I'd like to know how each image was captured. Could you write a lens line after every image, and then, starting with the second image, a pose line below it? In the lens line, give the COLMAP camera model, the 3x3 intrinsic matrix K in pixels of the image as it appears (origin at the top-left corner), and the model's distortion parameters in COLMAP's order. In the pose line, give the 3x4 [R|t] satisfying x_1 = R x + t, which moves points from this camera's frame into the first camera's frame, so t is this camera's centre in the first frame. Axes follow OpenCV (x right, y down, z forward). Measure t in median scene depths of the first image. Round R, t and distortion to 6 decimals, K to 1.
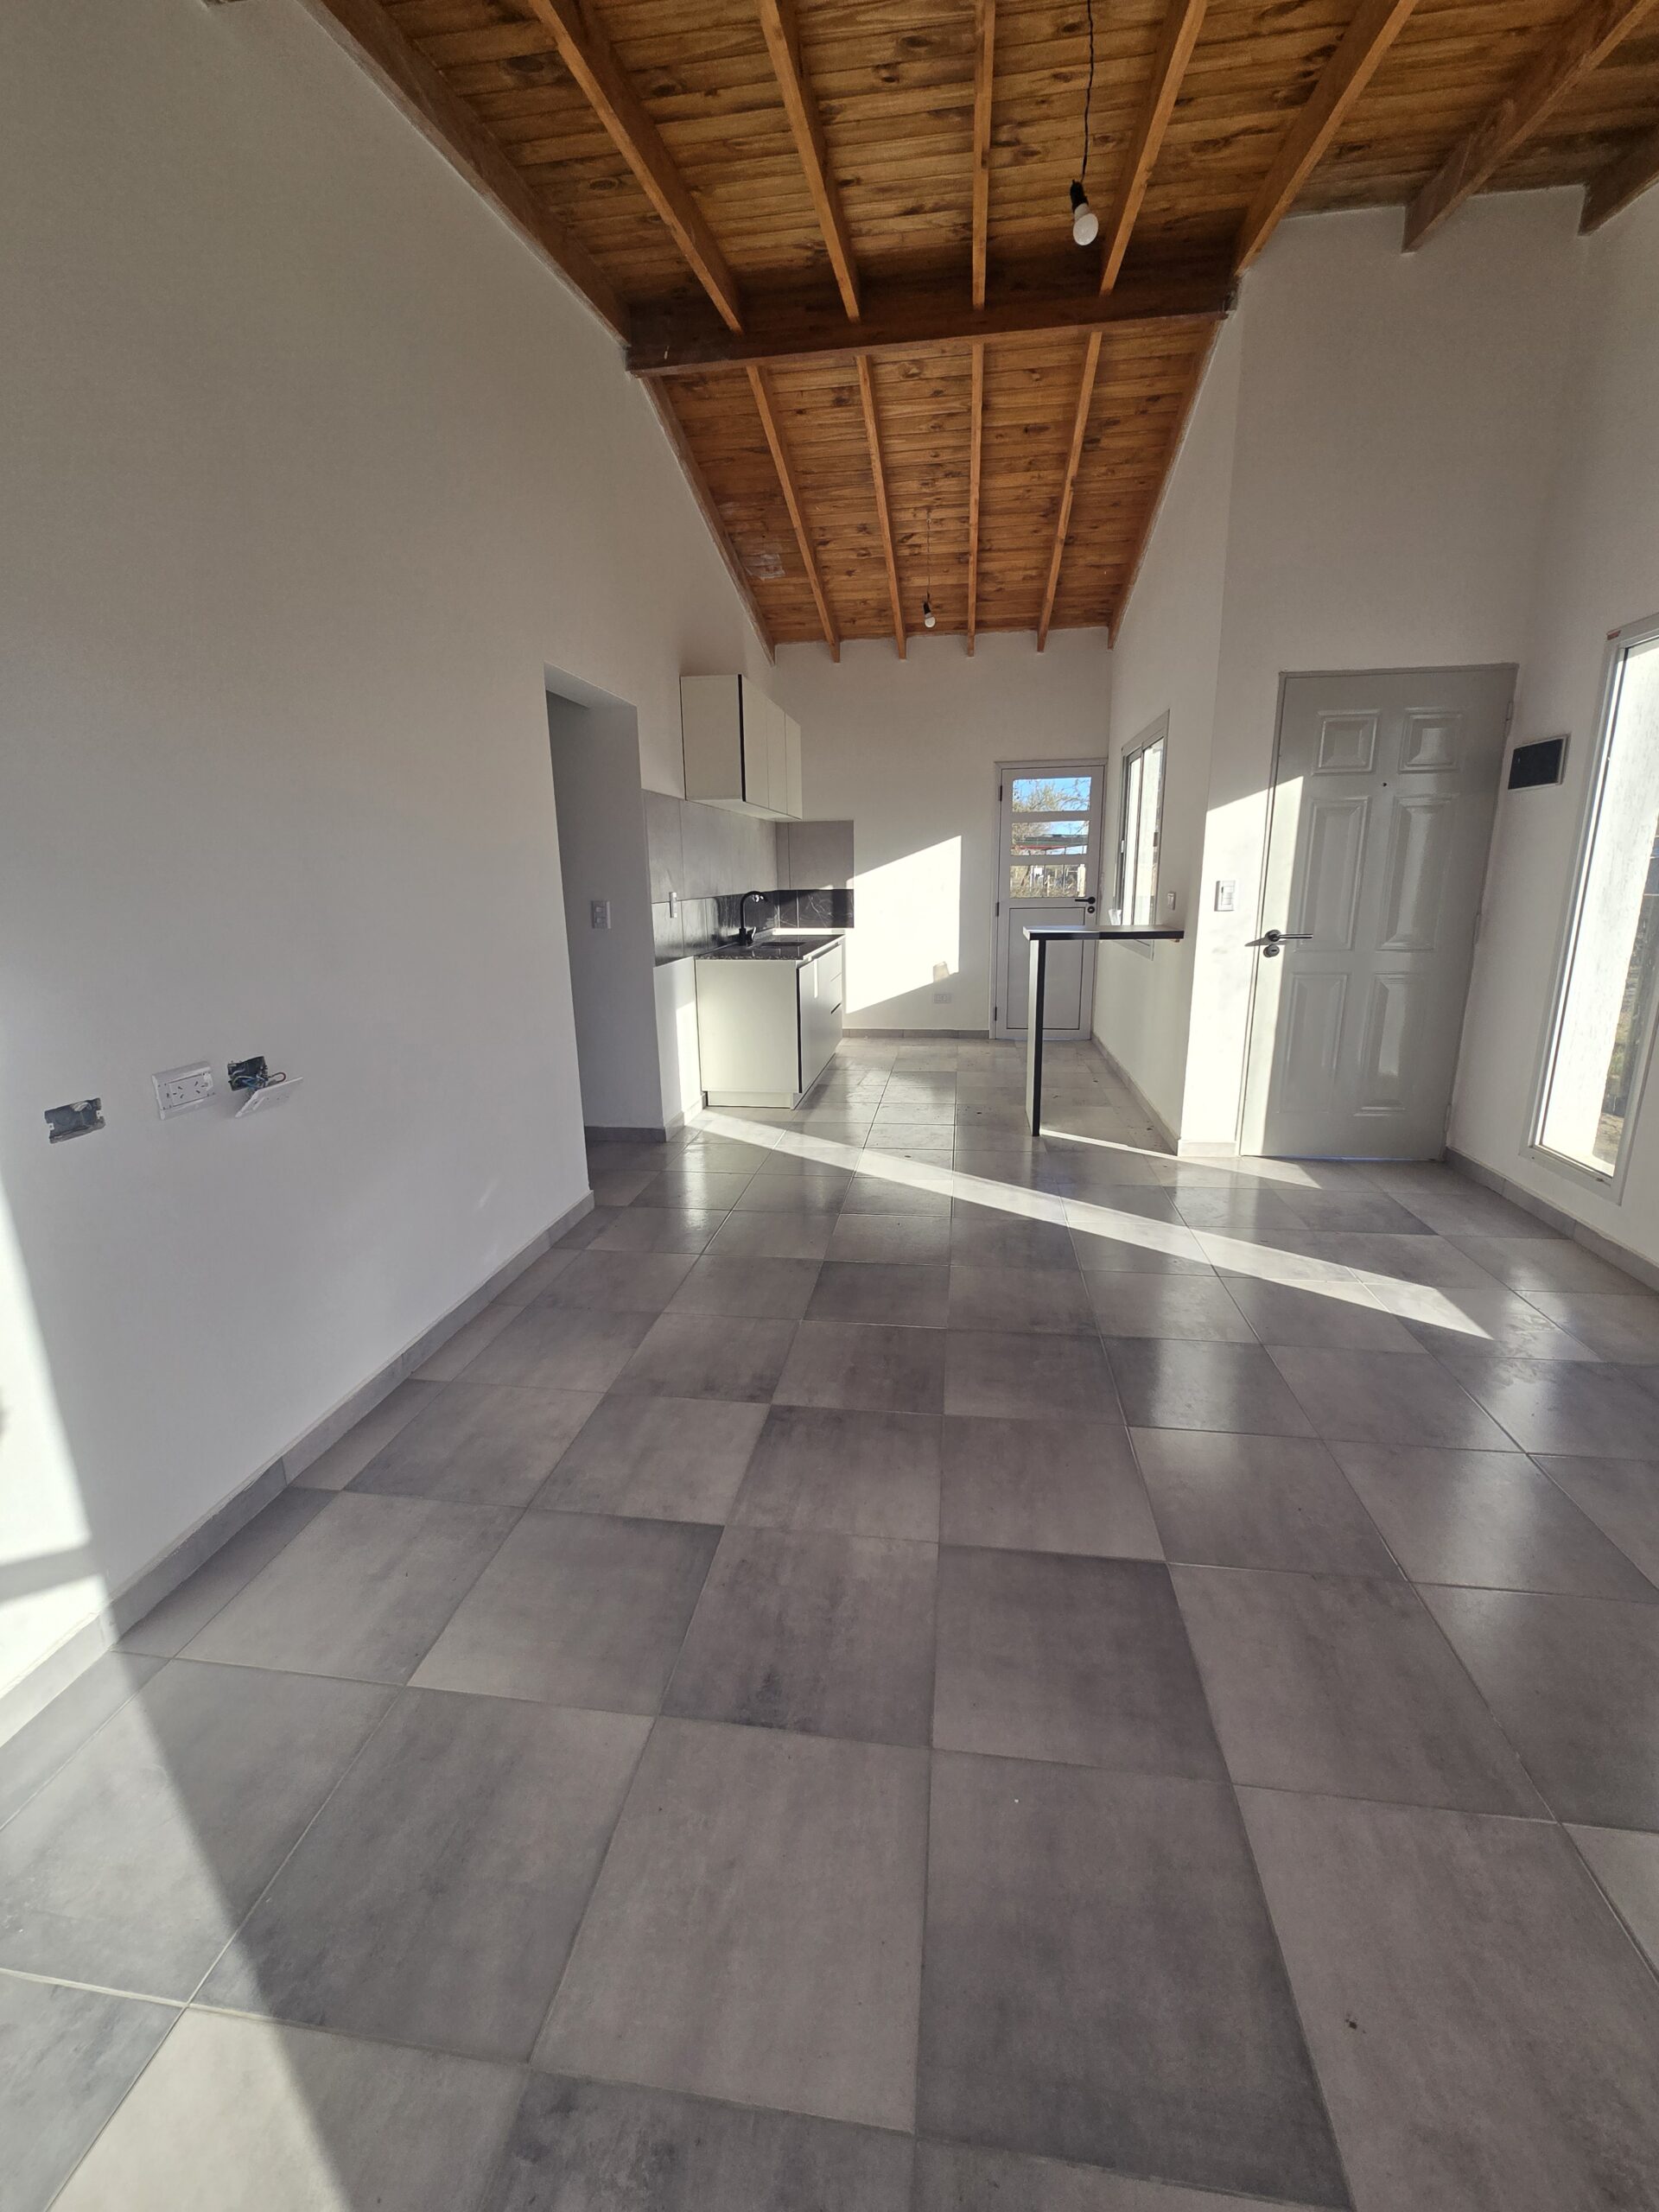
lens RADIAL K [[900.0, 0, 836.4], [0, 900.0, 1096.7], [0, 0, 1]] dist [-0.003570, 0.001846]
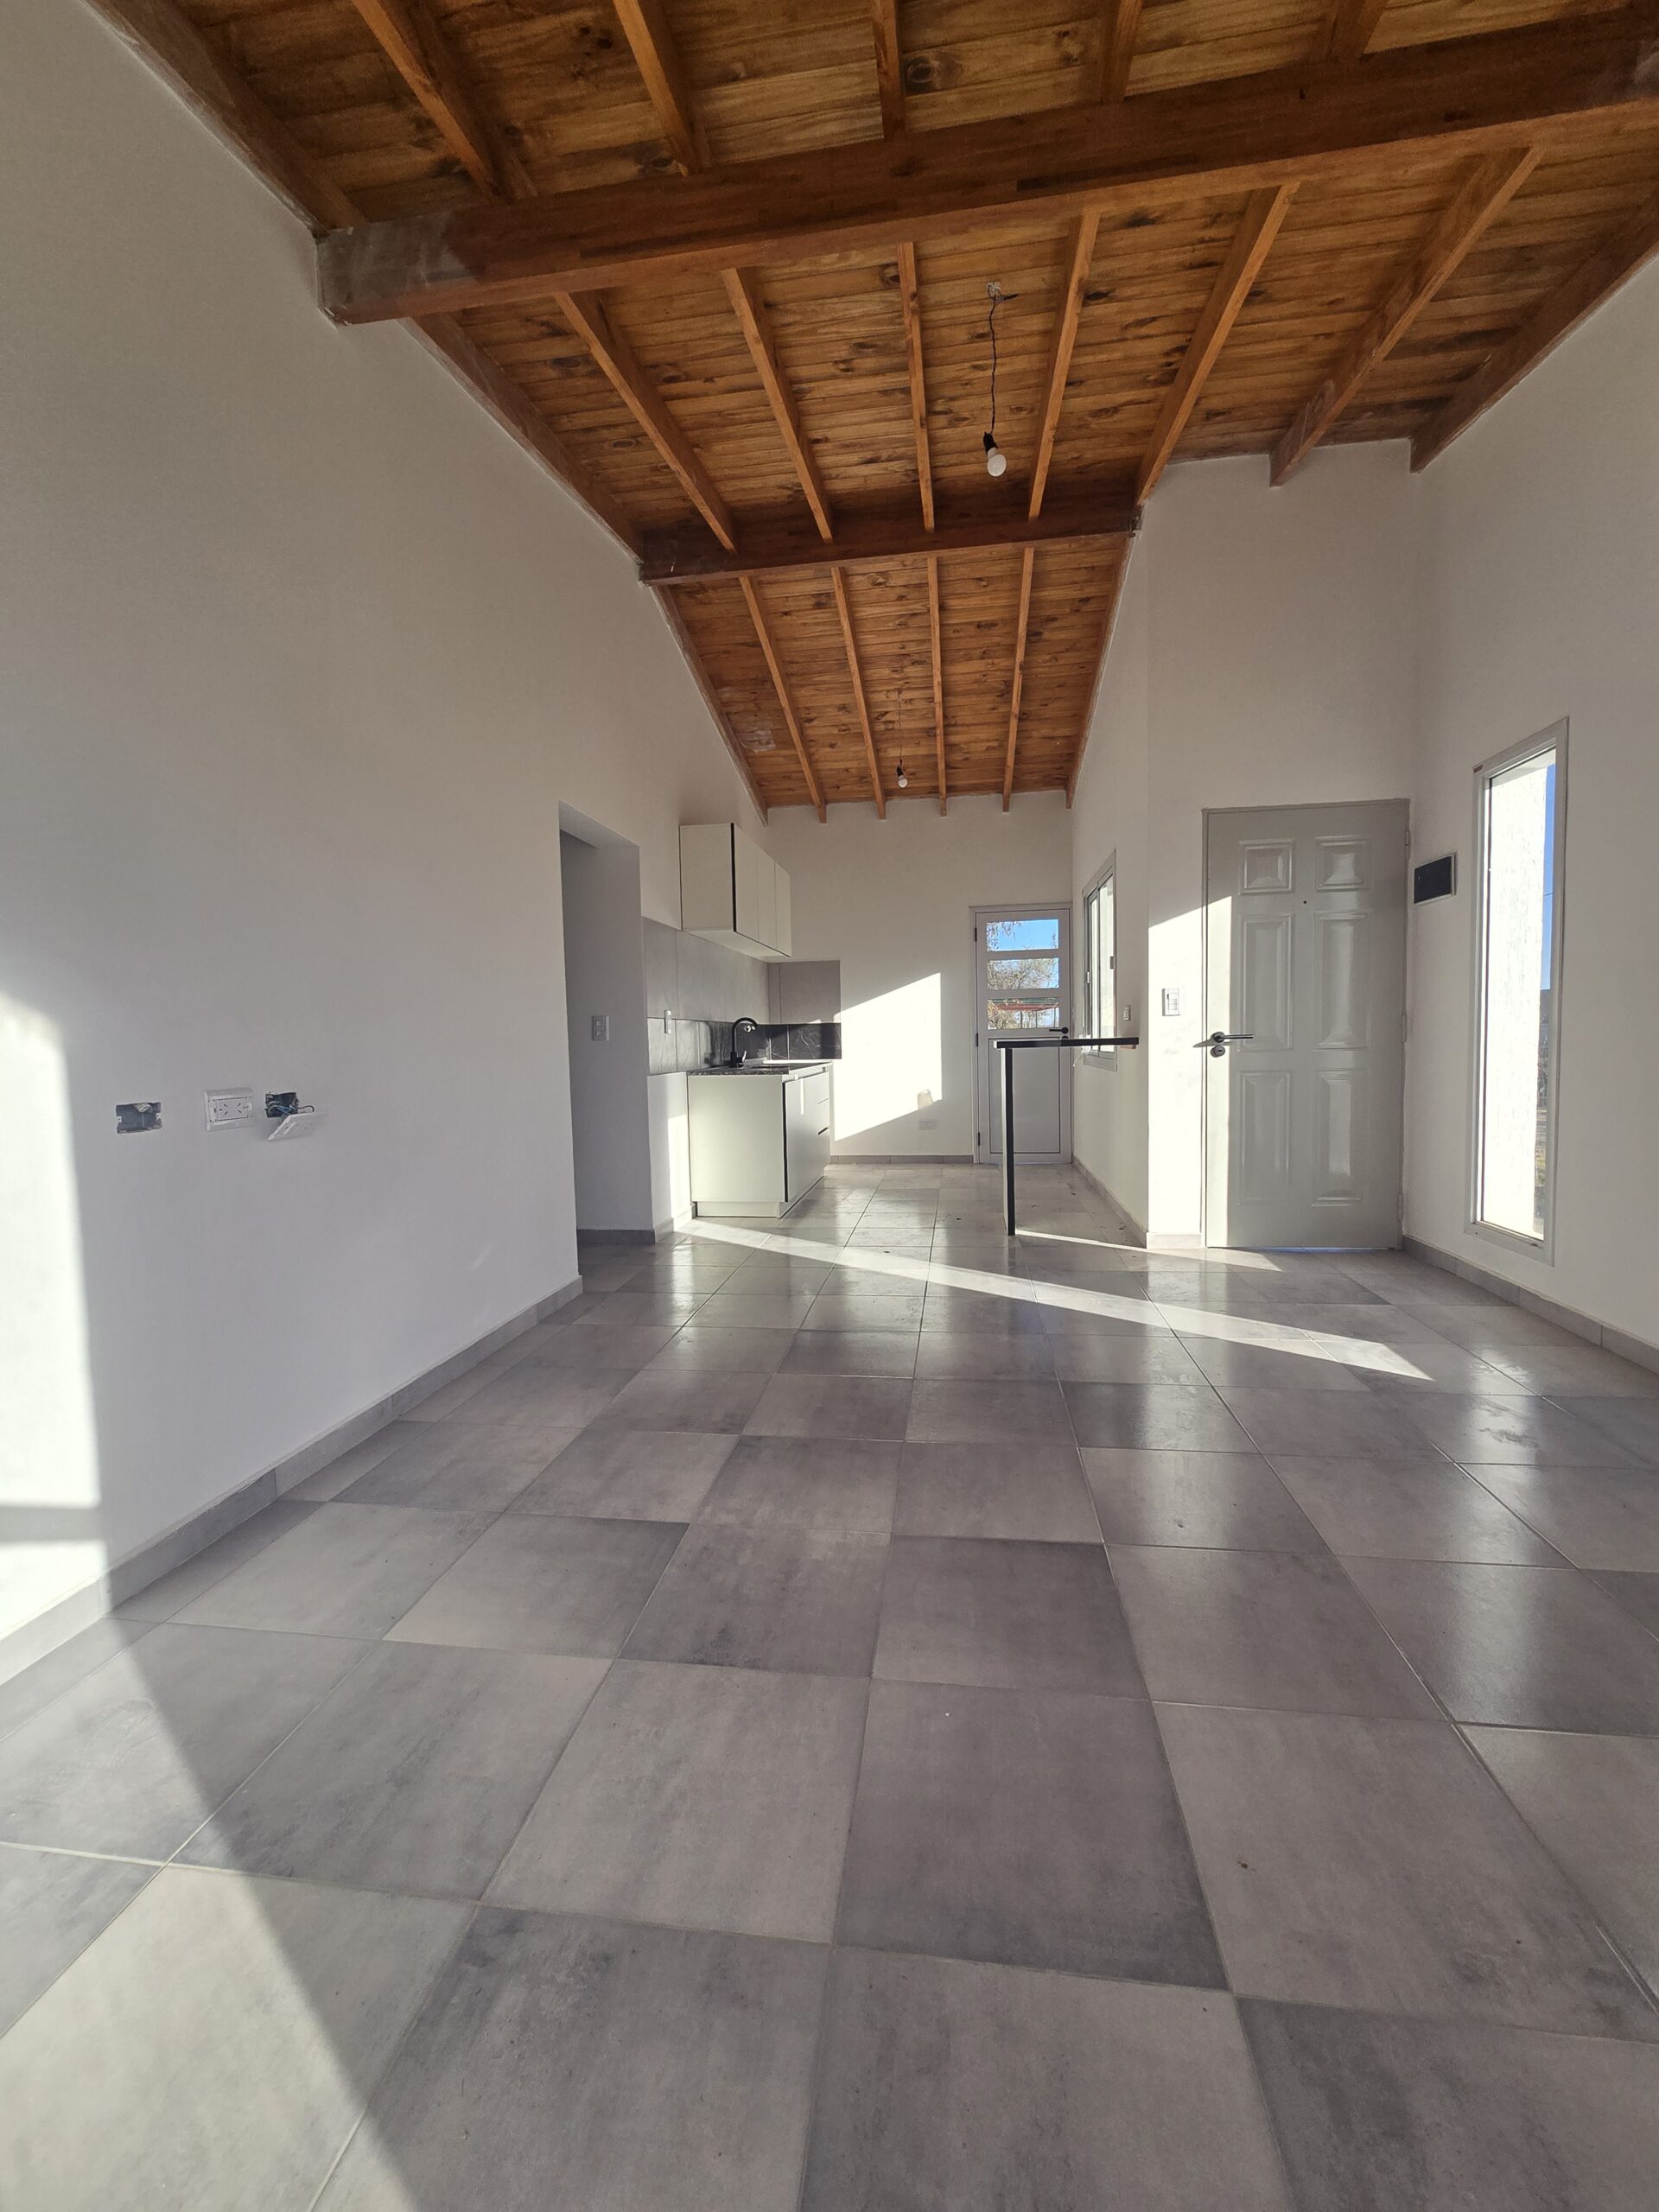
lens RADIAL K [[906.3, 0, 833.3], [0, 906.3, 1101.6], [0, 0, 1]] dist [0.000925, -0.000149]
pose [[0.999973, -0.006243, -0.003810, 0.036847], [0.005474, 0.984346, -0.176160, 0.129123], [0.004850, 0.176134, 0.984354, -0.095882]]
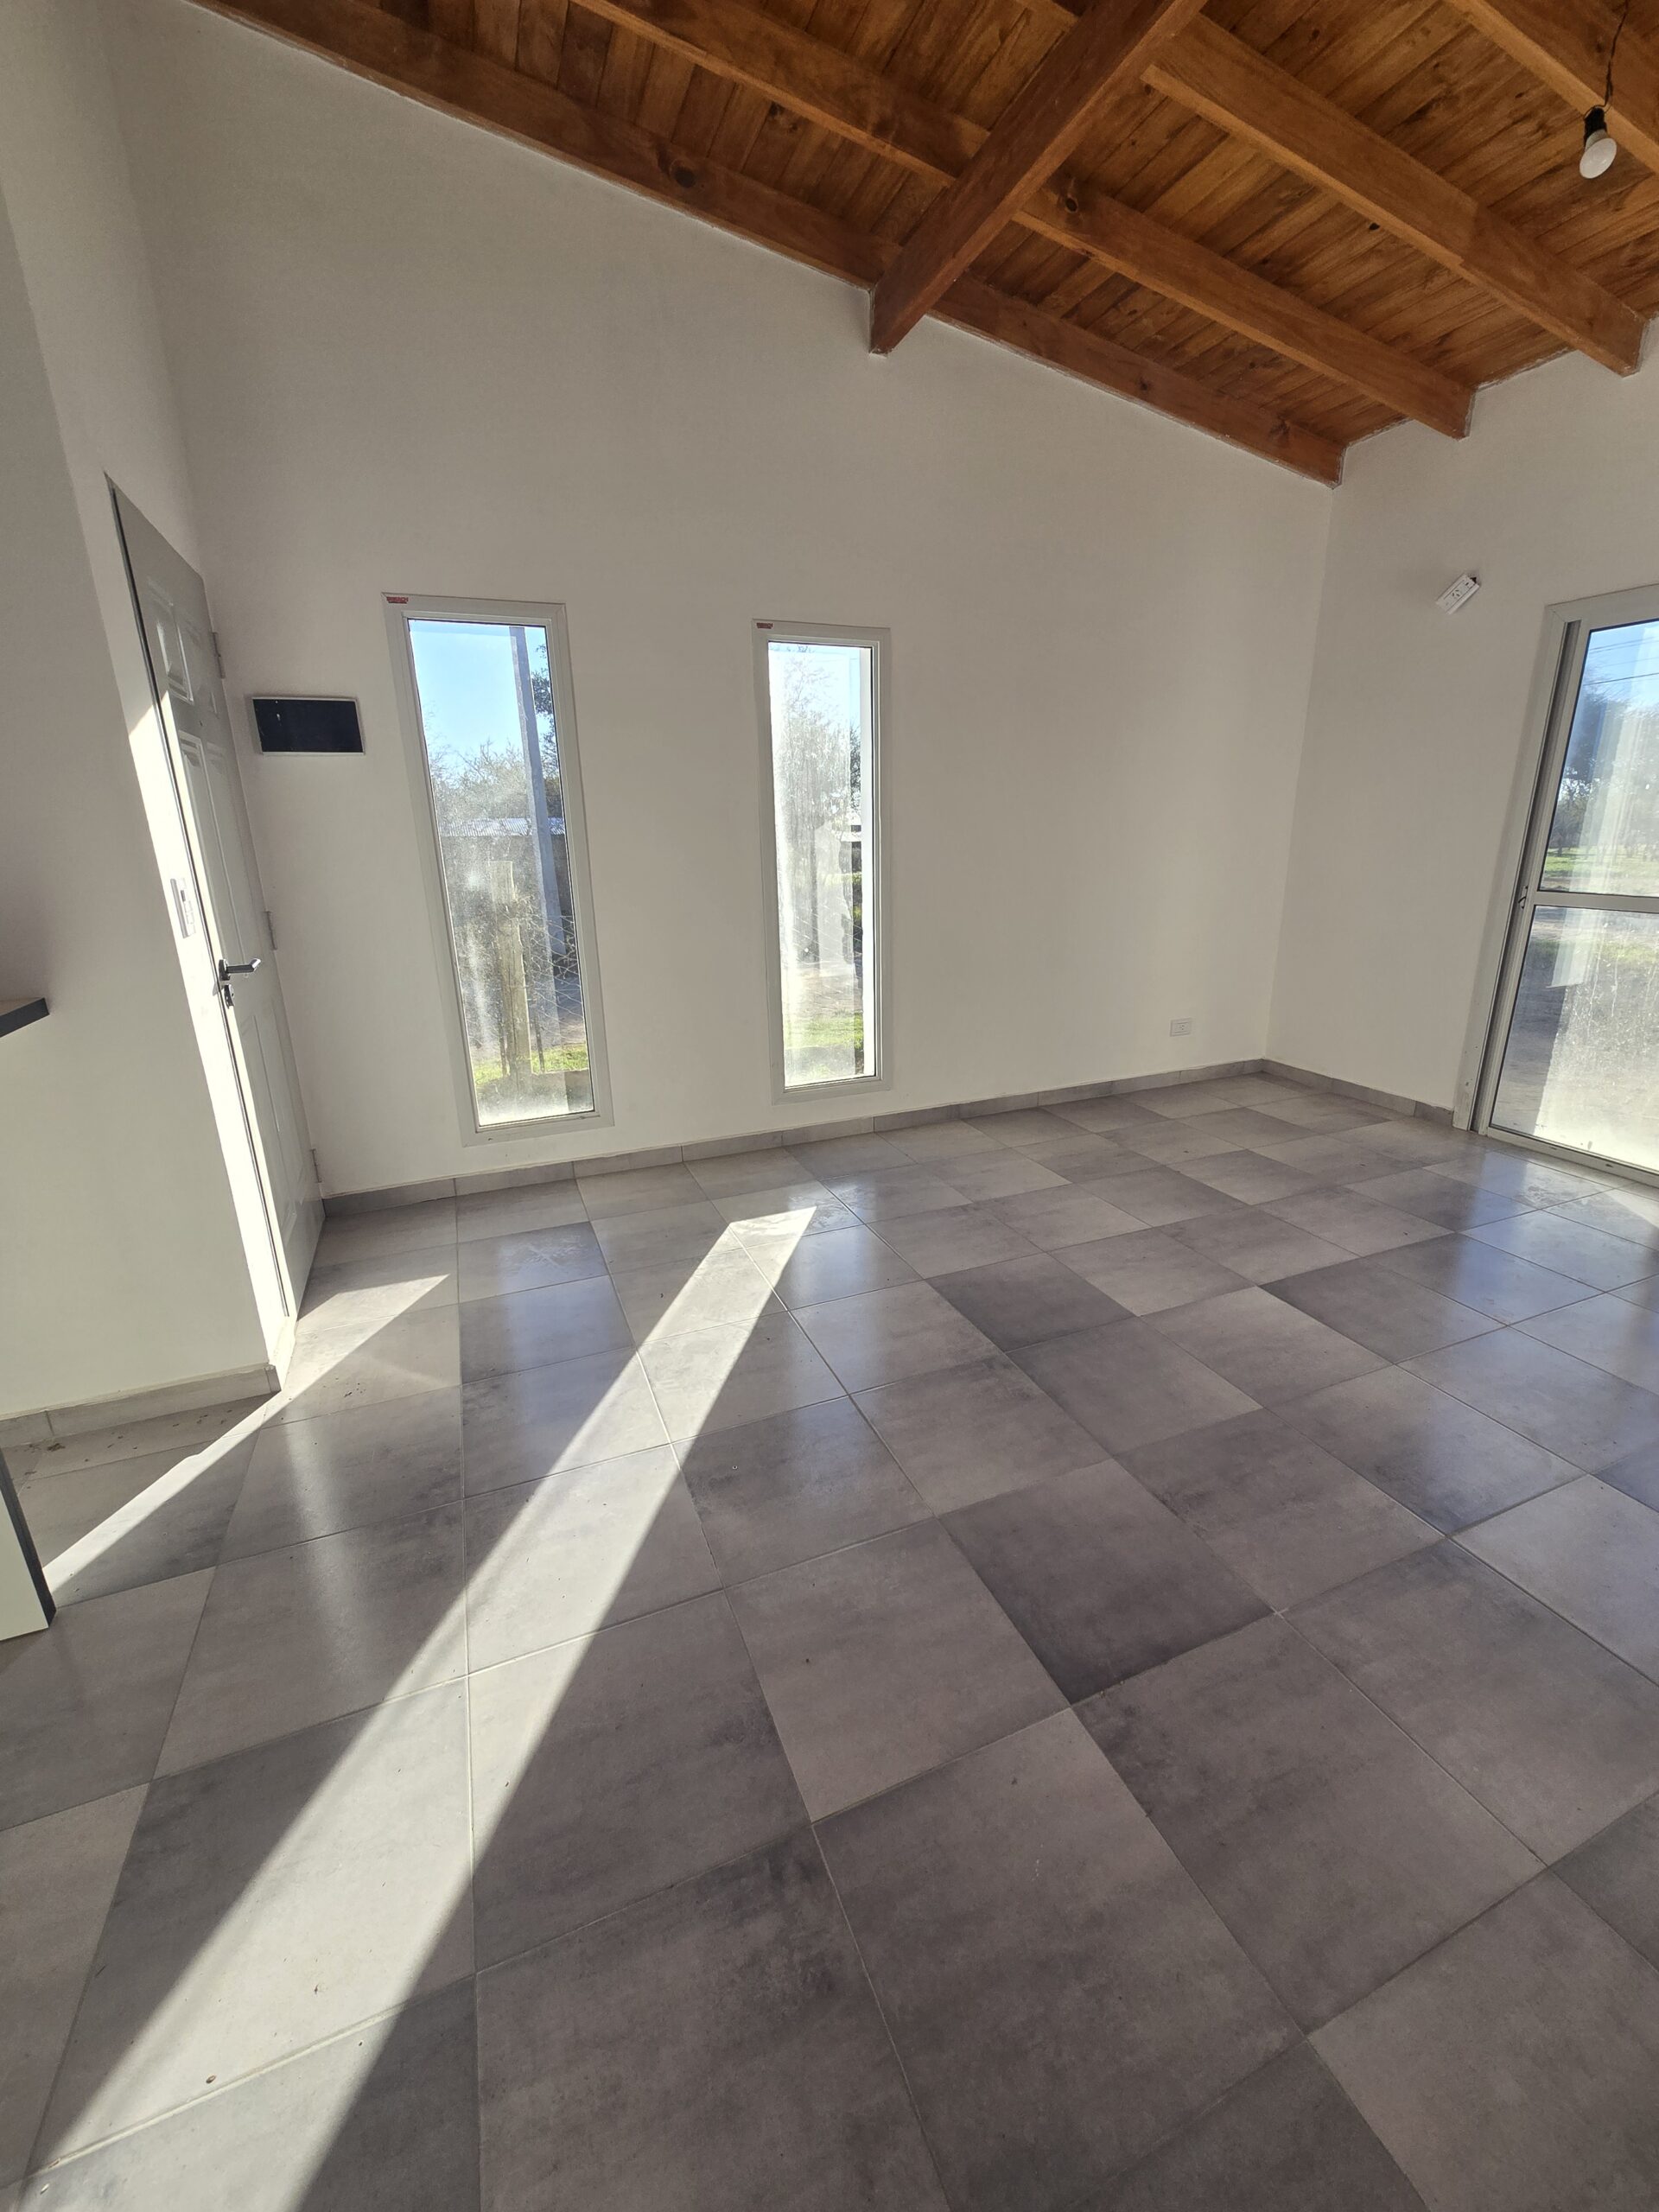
lens RADIAL K [[900.0, 0, 836.4], [0, 900.0, 1096.7], [0, 0, 1]] dist [-0.003570, 0.001846]
pose [[-0.514695, -0.251533, 0.819647, -0.303335], [0.217575, 0.886383, 0.408639, -0.385082], [-0.829307, 0.388659, -0.401489, 1.368160]]
